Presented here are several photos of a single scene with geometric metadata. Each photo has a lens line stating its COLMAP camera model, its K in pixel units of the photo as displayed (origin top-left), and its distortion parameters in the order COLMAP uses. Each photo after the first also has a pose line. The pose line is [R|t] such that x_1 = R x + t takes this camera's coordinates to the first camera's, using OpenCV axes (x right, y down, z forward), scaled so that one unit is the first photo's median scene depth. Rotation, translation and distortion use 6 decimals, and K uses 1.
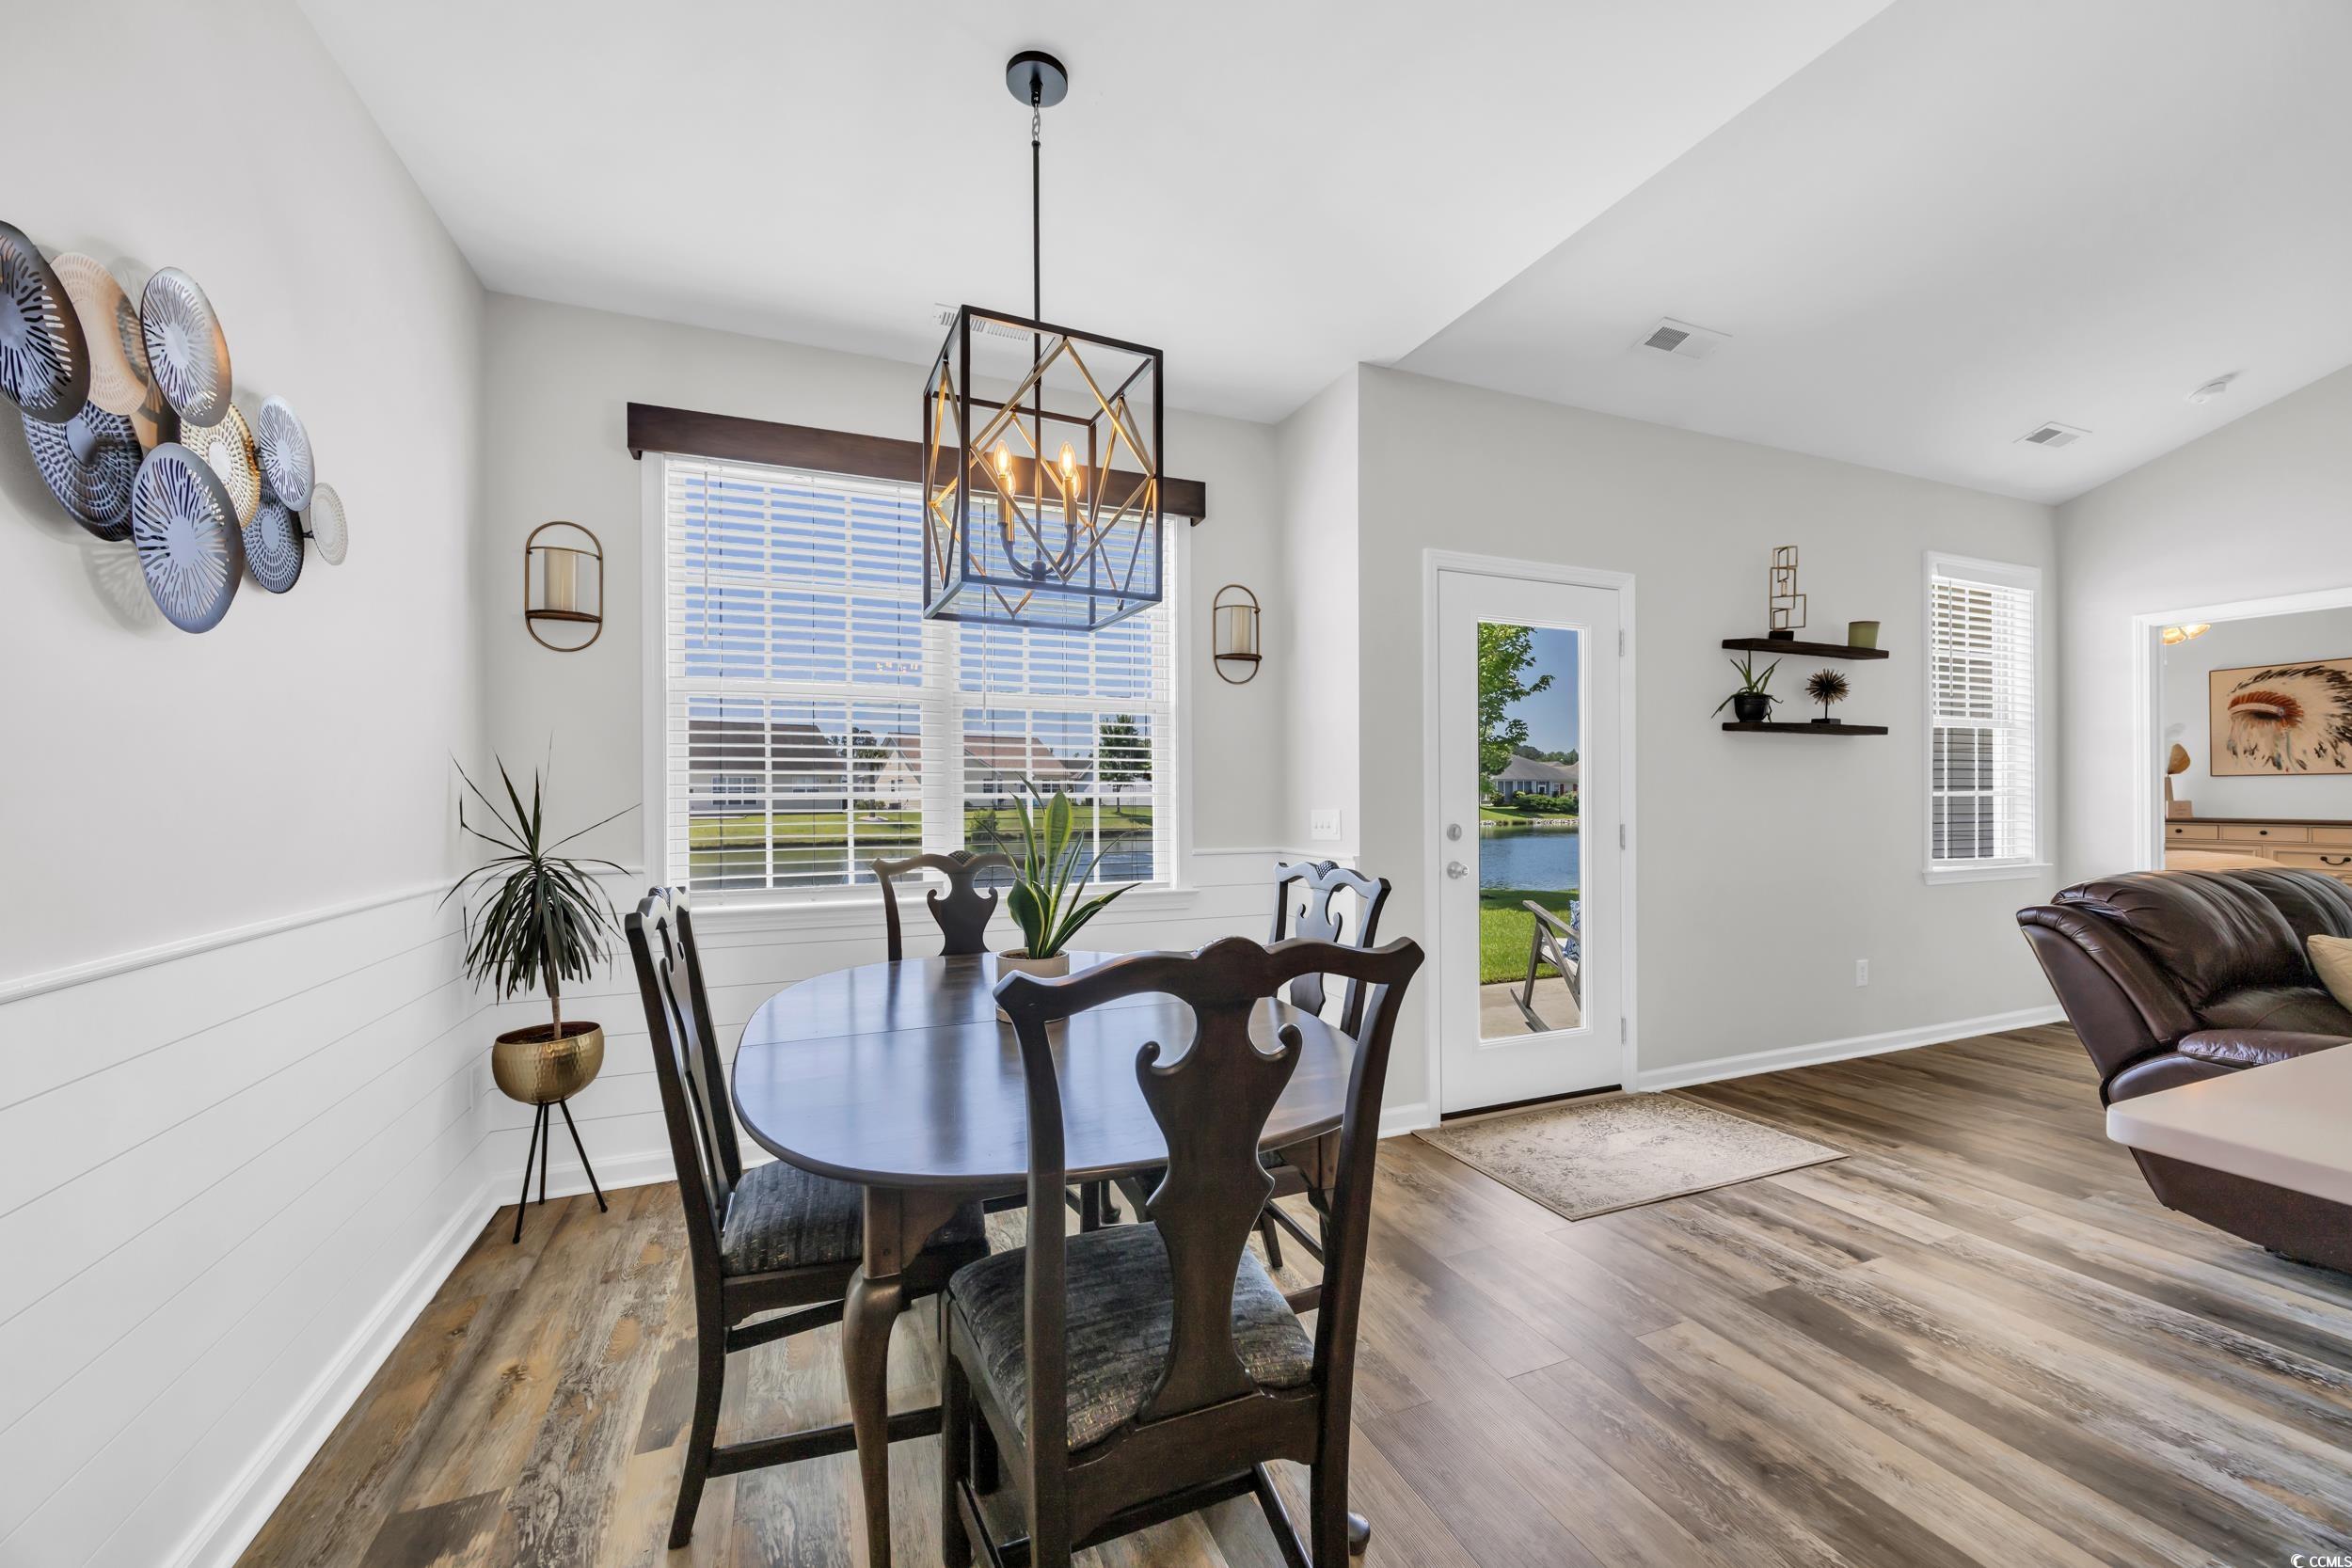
lens RADIAL K [[915.4, 0, 1180.8], [0, 915.4, 783.3], [0, 0, 1]] dist [0.007610, -0.001201]
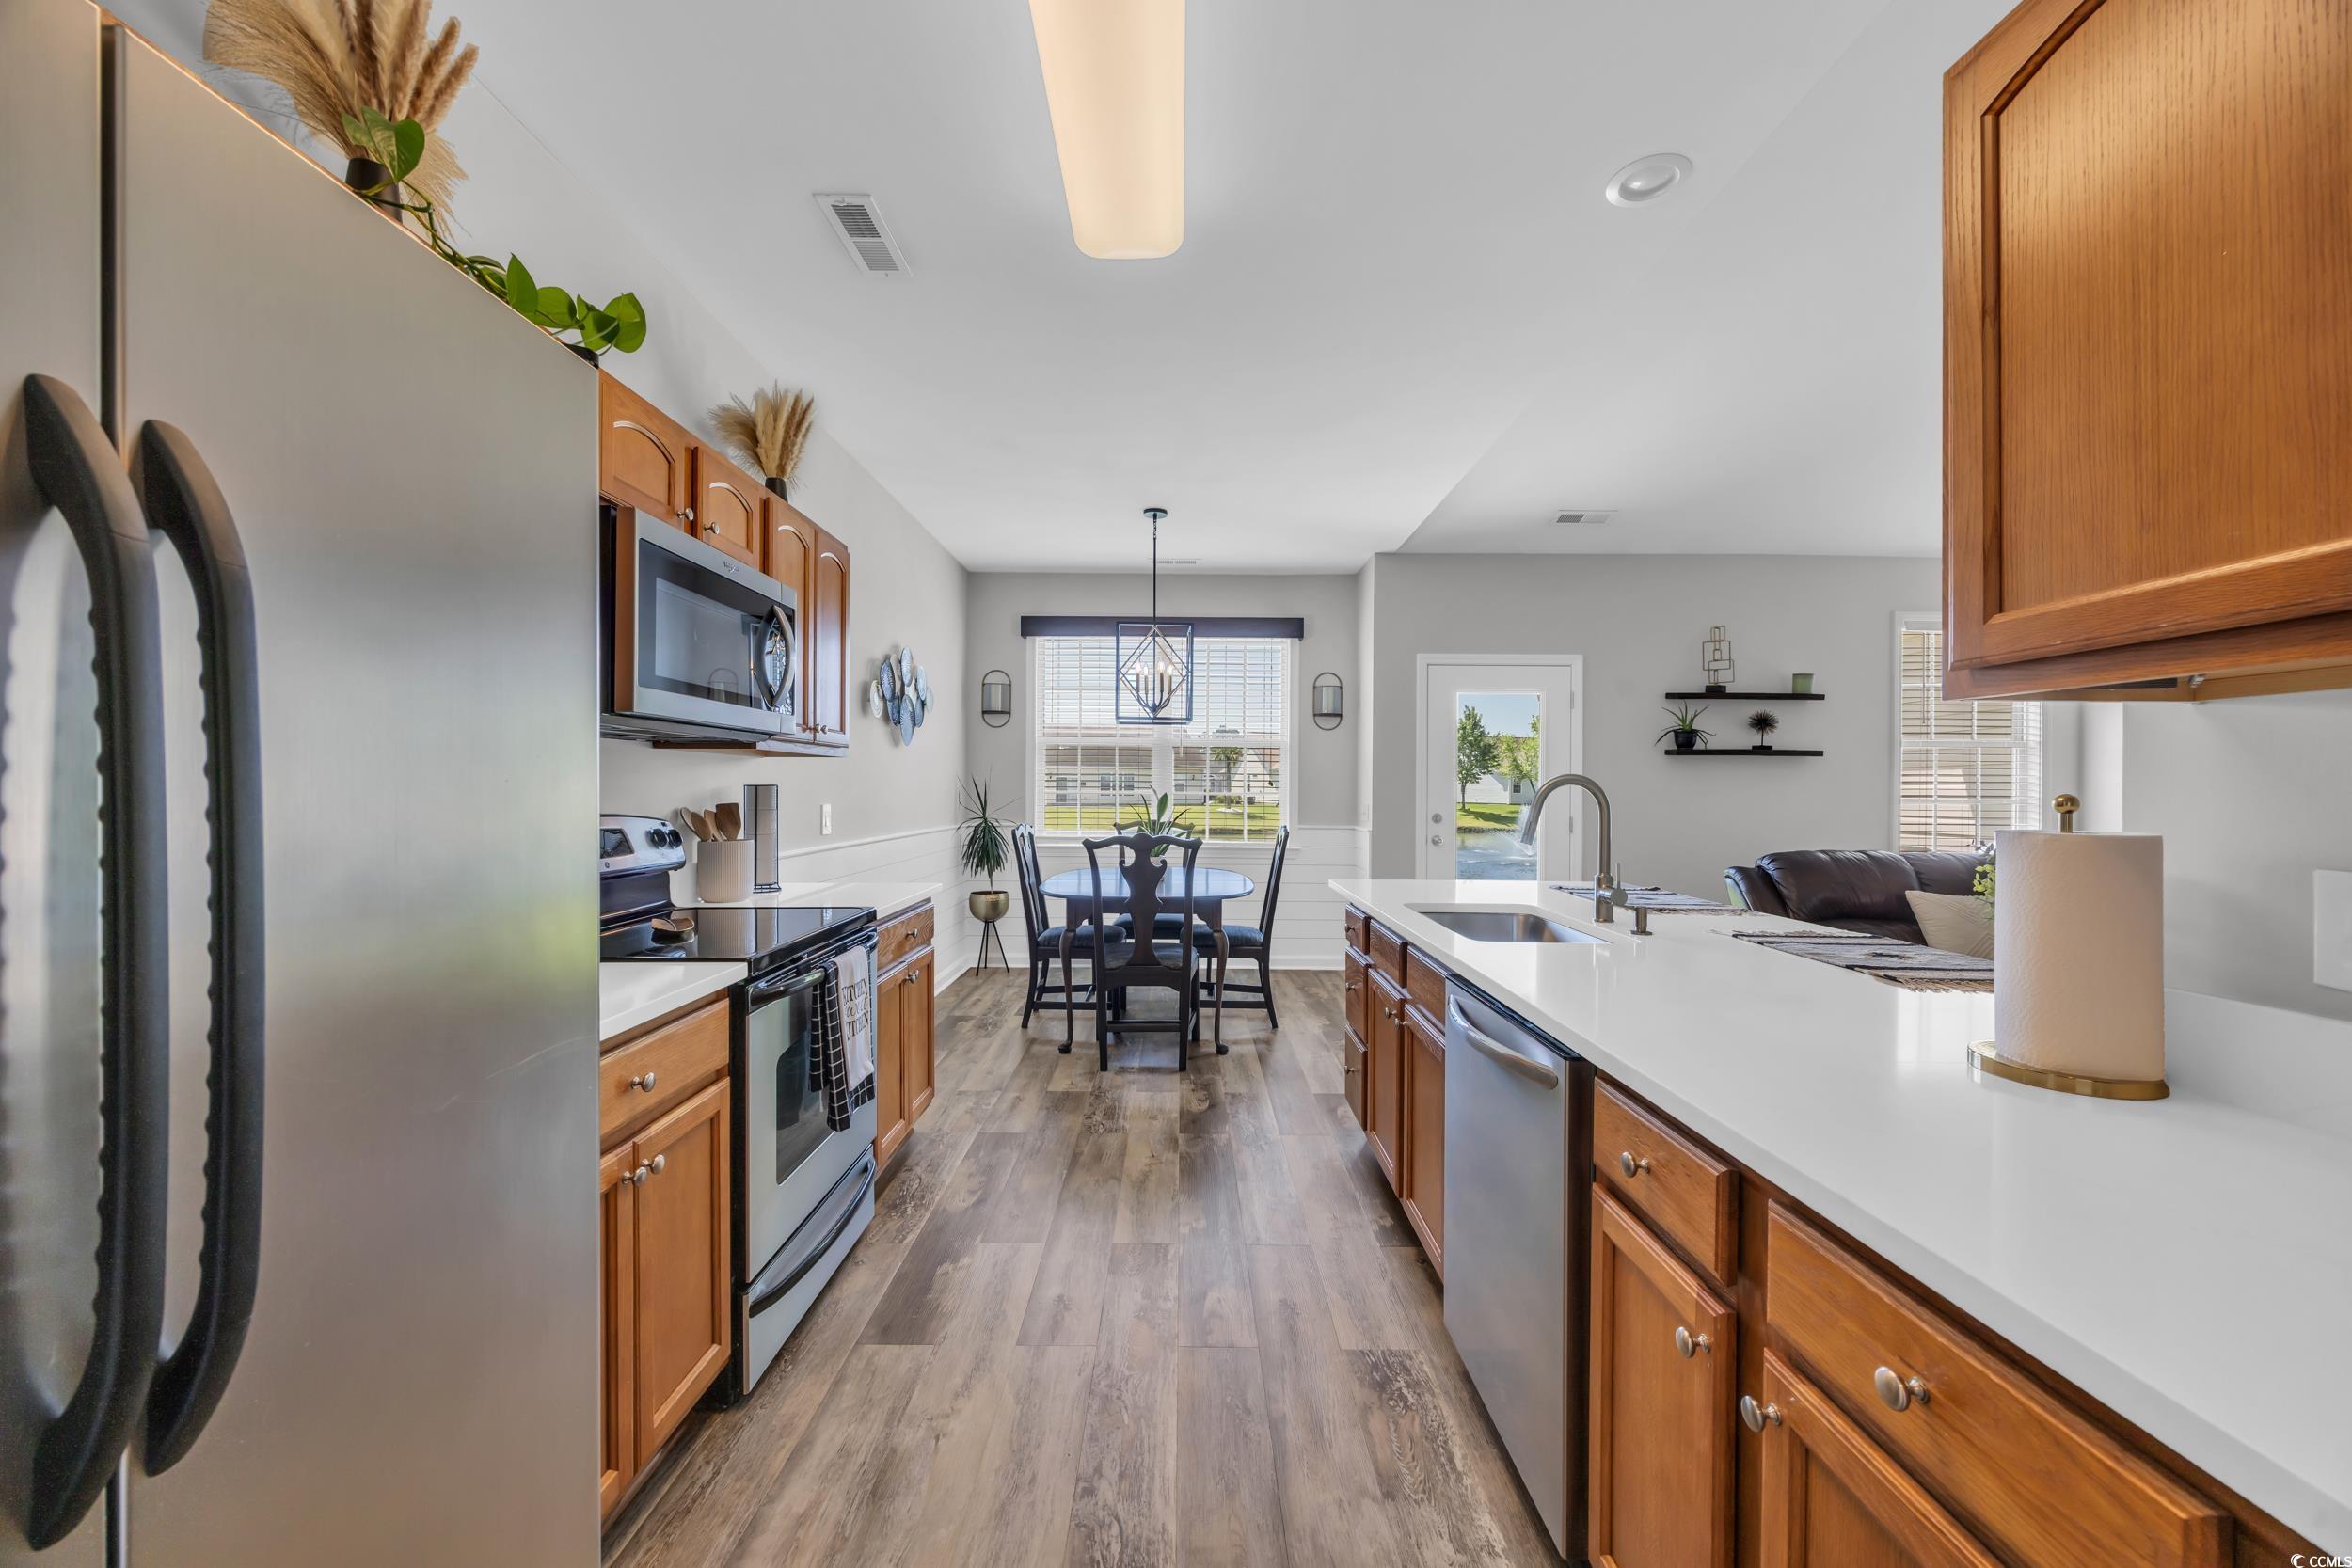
lens RADIAL K [[915.4, 0, 1178.5], [0, 915.4, 772.4], [0, 0, 1]] dist [0.007610, -0.001201]
pose [[0.922717, 0.002802, -0.385468, 0.619743], [-0.006231, 0.999951, -0.007647, -0.019397], [0.385428, 0.009458, 0.922690, -0.916234]]
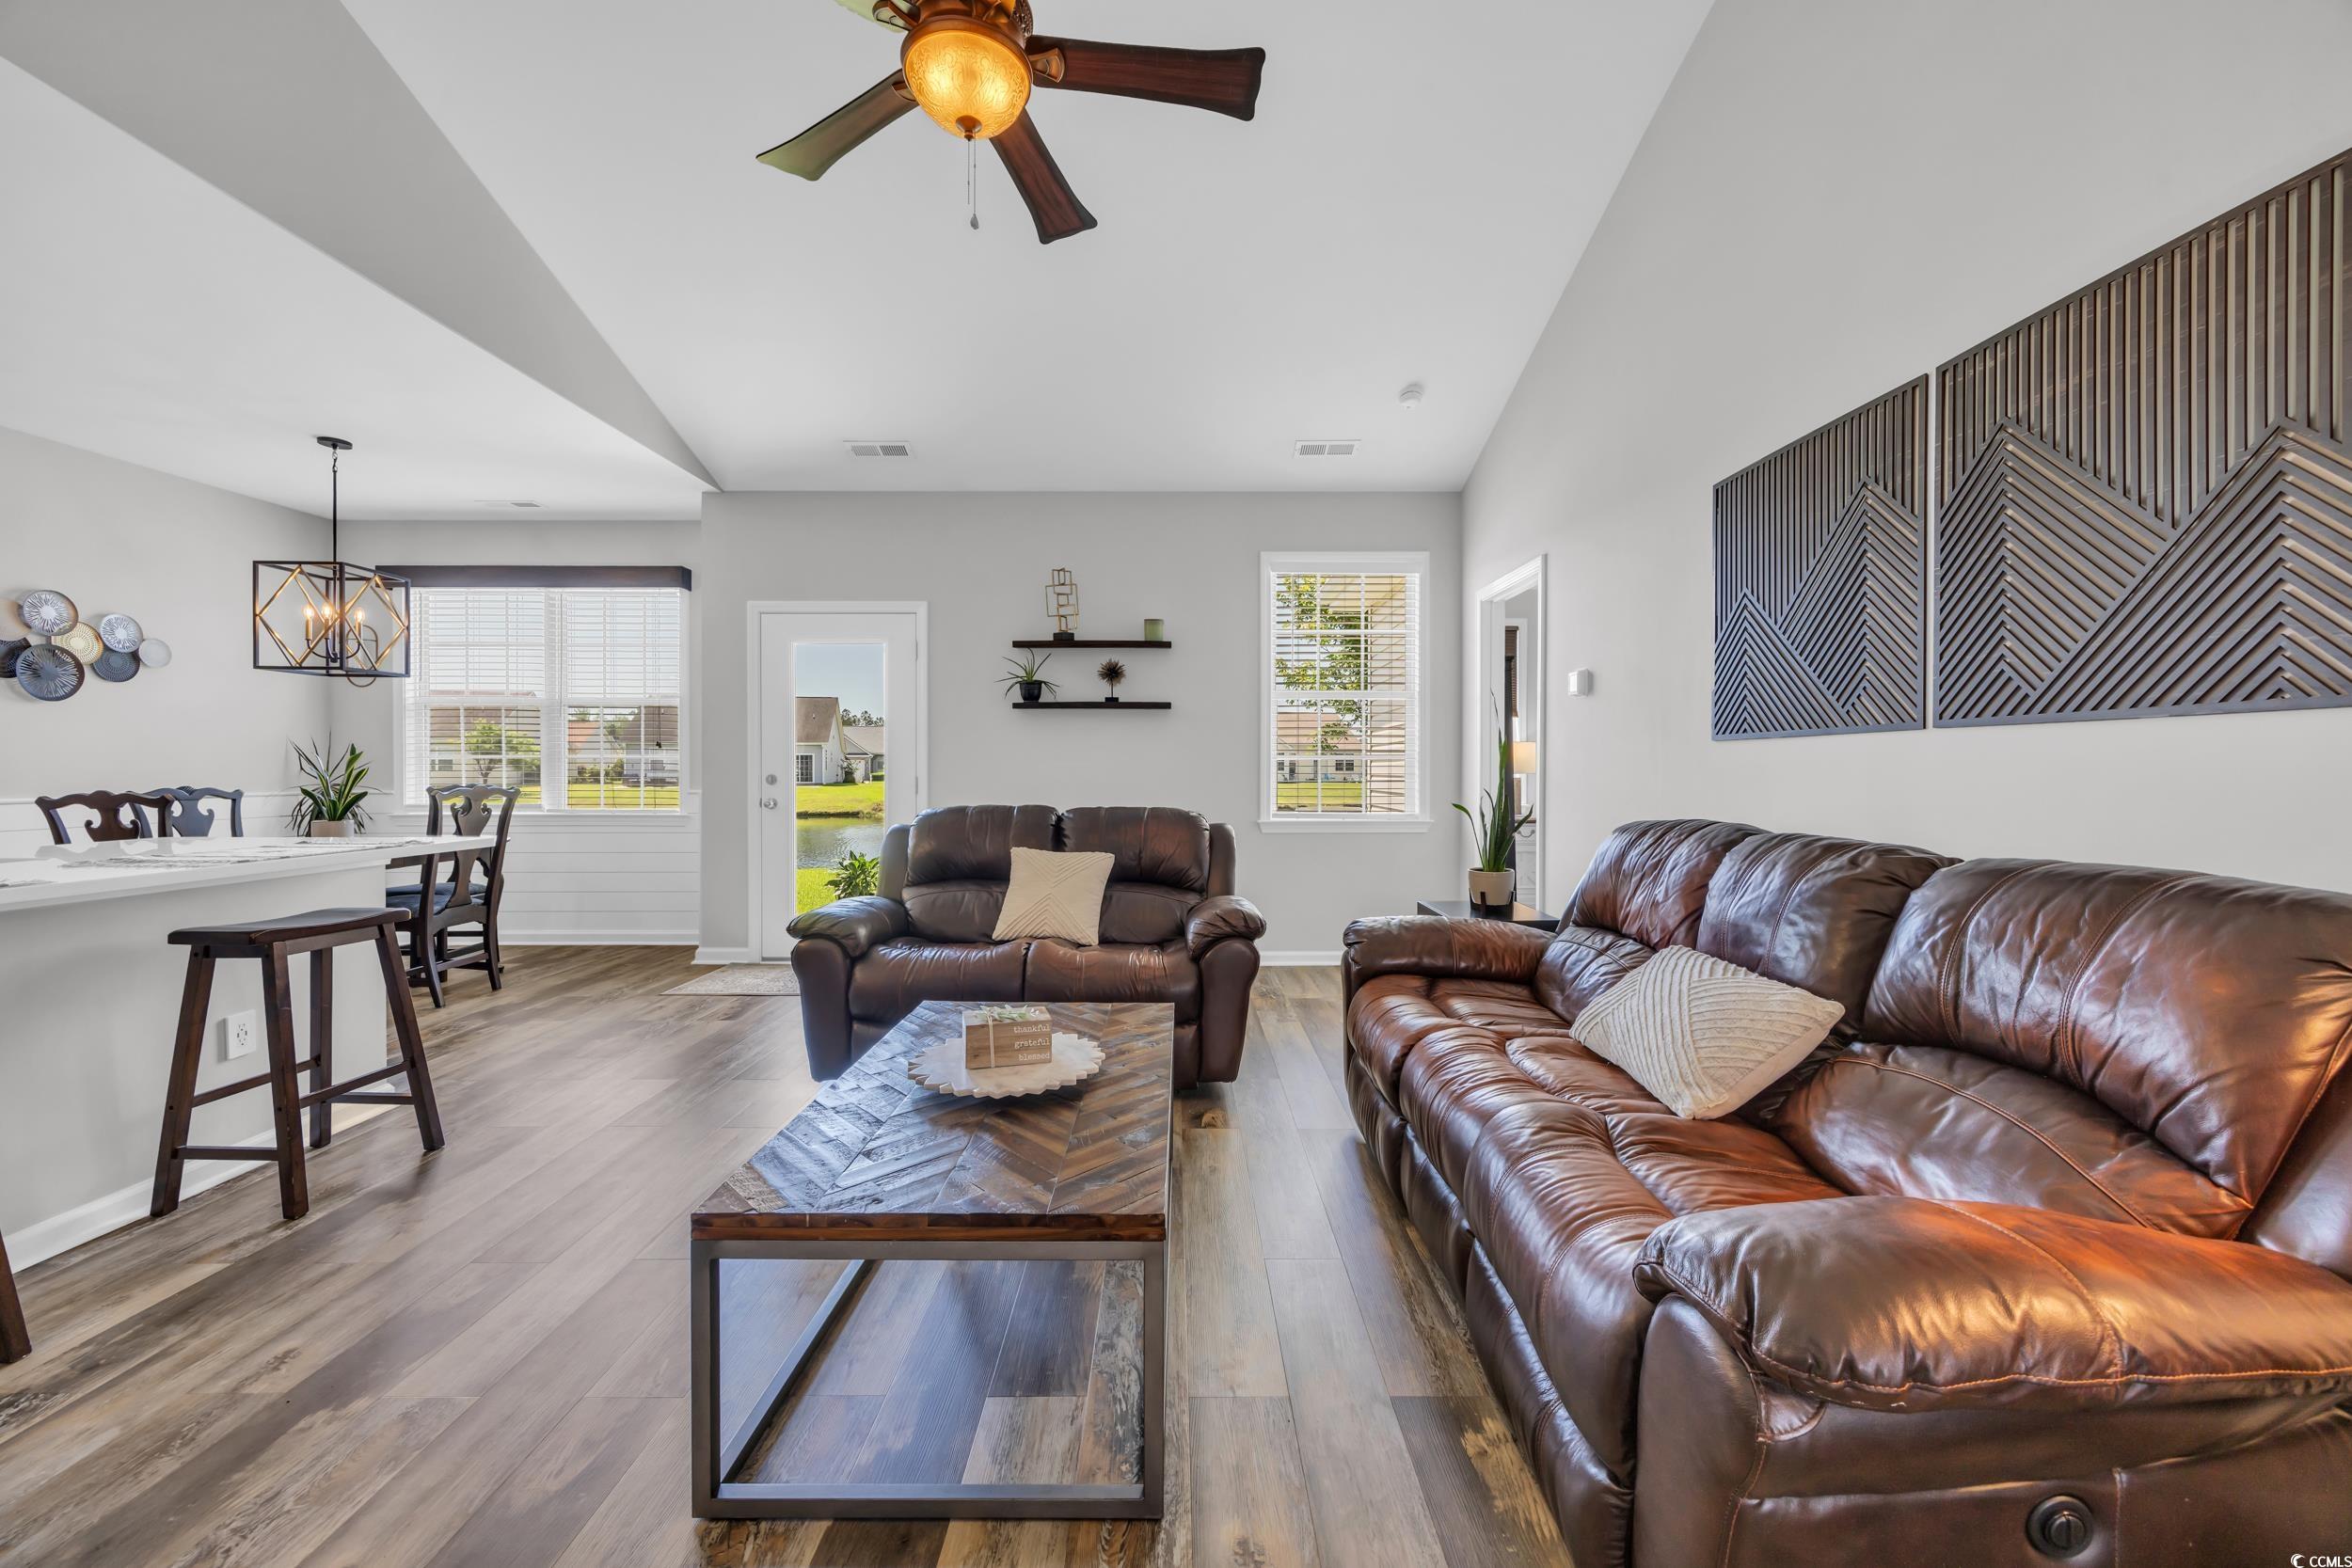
lens RADIAL K [[915.4, 0, 1189.2], [0, 915.4, 780.1], [0, 0, 1]] dist [0.007610, -0.001201]
pose [[0.920281, 0.005194, -0.391225, 1.916556], [0.003169, 0.999780, 0.020729, 0.029065], [0.391246, -0.020316, 0.920062, -0.212094]]
